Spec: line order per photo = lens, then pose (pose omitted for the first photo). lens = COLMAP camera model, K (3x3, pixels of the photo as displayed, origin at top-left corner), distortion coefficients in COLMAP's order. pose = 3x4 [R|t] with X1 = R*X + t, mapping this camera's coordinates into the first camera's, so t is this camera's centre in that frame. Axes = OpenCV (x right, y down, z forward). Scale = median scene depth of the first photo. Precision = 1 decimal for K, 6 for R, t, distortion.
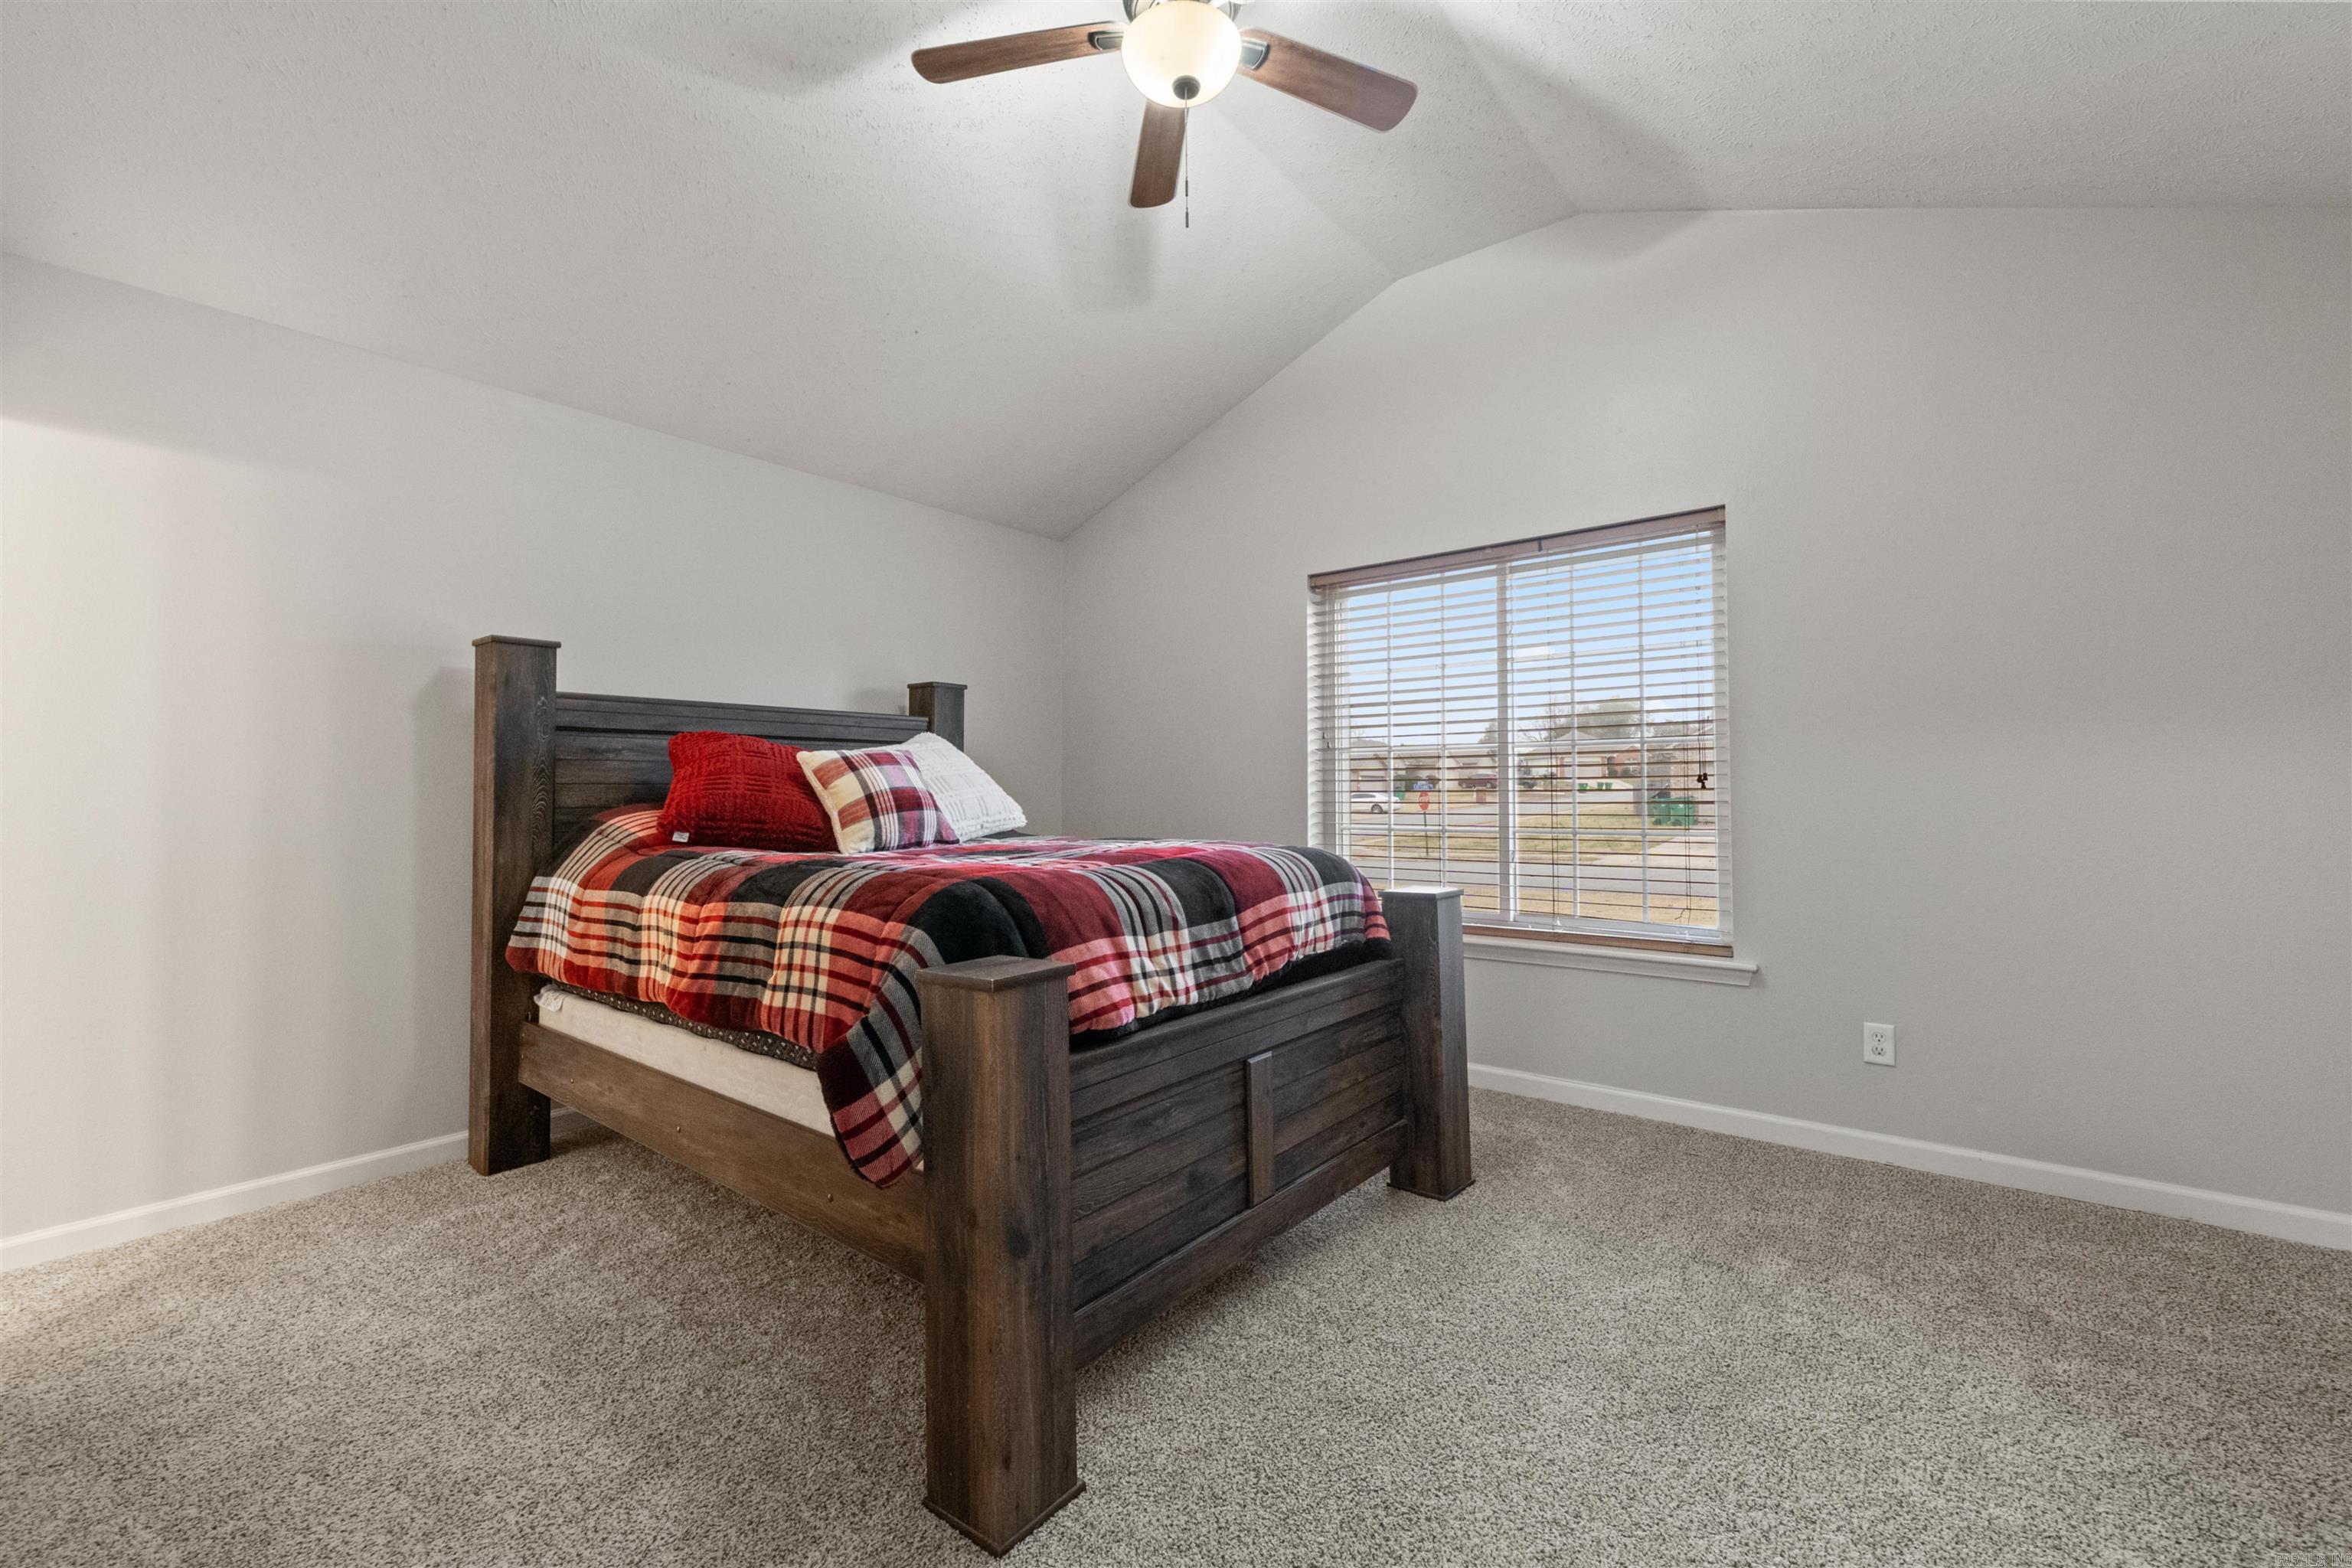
lens RADIAL K [[981.2, 0, 1176.4], [0, 981.2, 780.8], [0, 0, 1]] dist [0.008070, -0.002505]
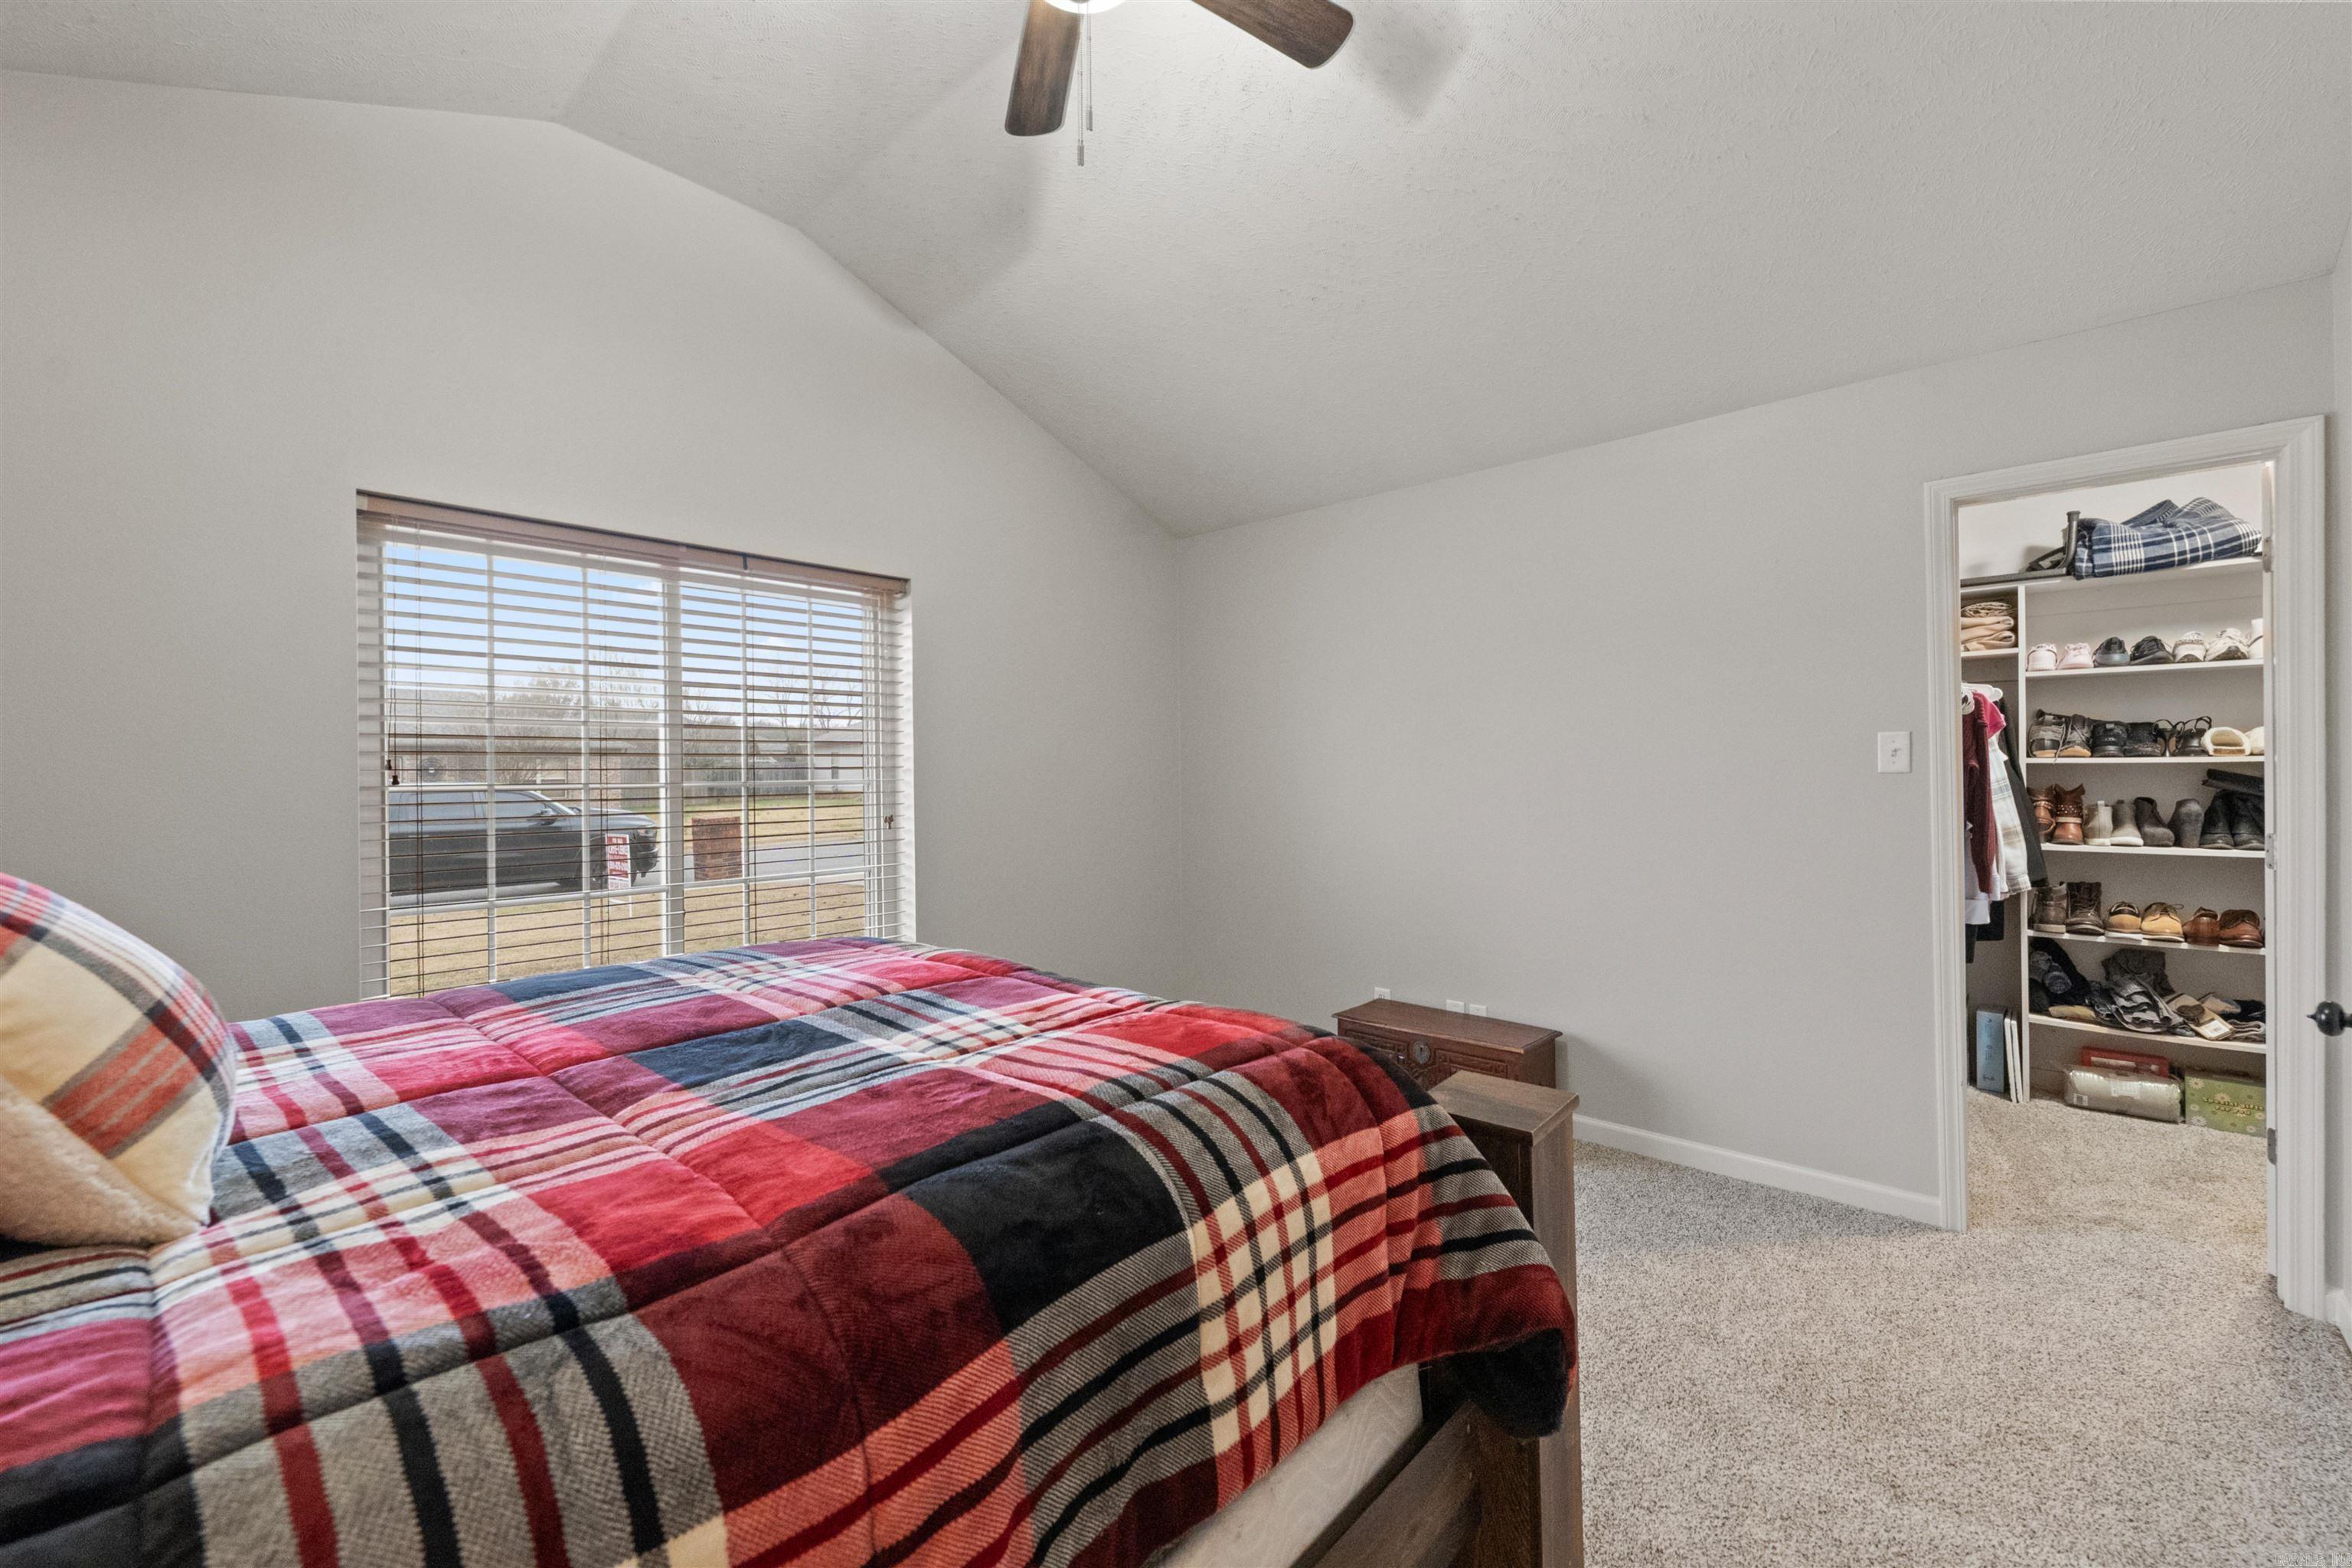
lens RADIAL K [[981.2, 0, 1177.6], [0, 981.2, 778.7], [0, 0, 1]] dist [0.008070, -0.002505]
pose [[0.047126, -0.000801, 0.998889, -0.681716], [0.001903, 0.999998, 0.000712, -0.062093], [-0.998887, 0.001868, 0.047128, 0.786489]]
